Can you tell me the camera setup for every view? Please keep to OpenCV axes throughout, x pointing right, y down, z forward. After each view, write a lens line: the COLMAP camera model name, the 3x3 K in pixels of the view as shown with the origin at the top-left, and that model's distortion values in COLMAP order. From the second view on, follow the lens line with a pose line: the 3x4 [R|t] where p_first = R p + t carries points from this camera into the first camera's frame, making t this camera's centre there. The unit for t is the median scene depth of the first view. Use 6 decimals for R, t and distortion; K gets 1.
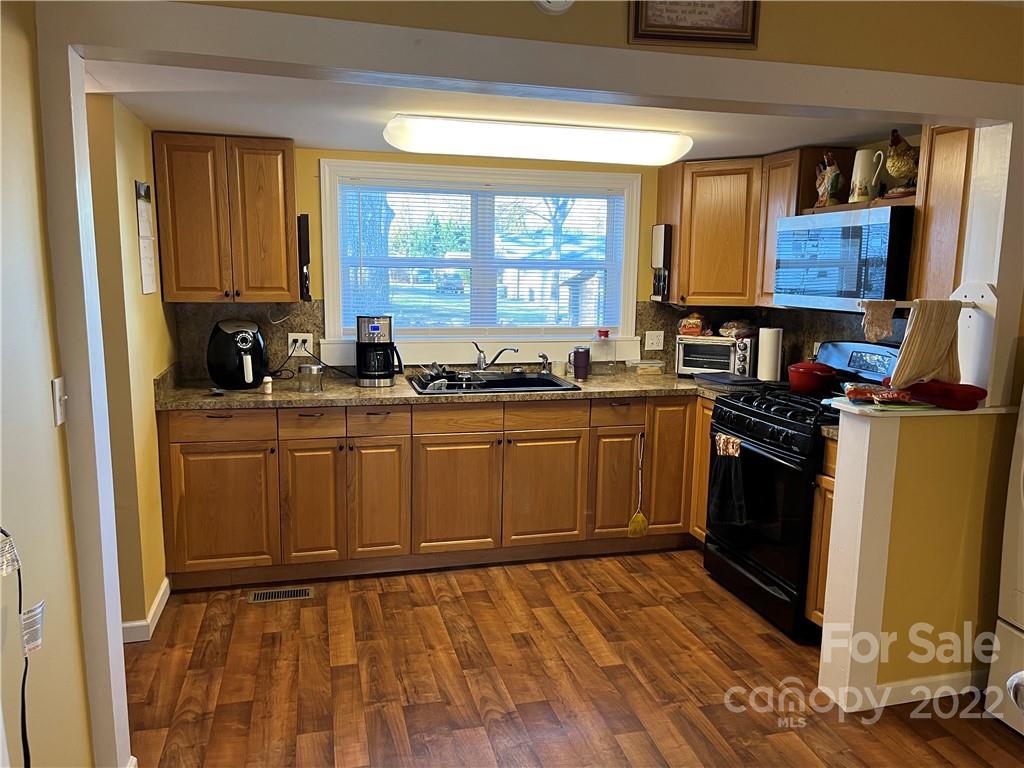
lens RADIAL K [[788.5, 0, 512.0], [0, 788.5, 384.0], [0, 0, 1]] dist [0.098856, -0.147608]
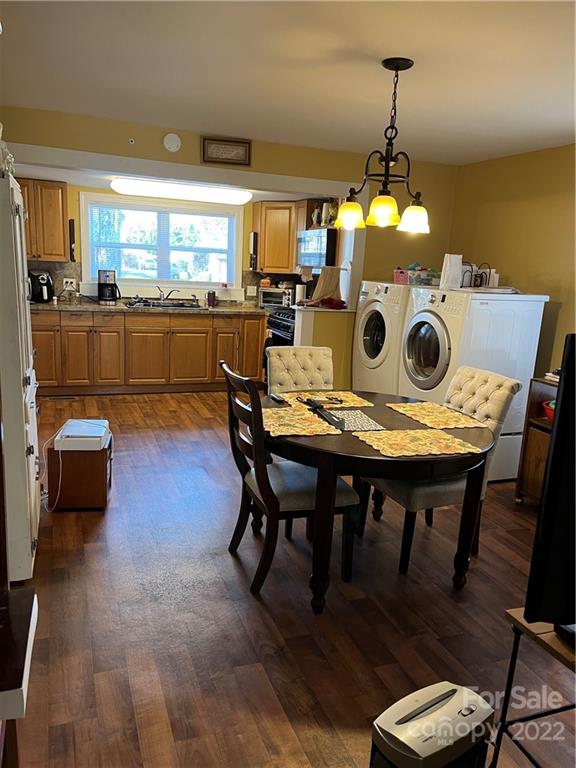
lens RADIAL K [[591.4, 0, 279.9], [0, 591.4, 382.8], [0, 0, 1]] dist [0.098856, -0.147608]
pose [[0.994453, 0.013656, 0.104289, 0.115711], [-0.019262, 0.998412, 0.052942, 0.114422], [-0.103401, -0.054657, 0.993137, -0.605433]]
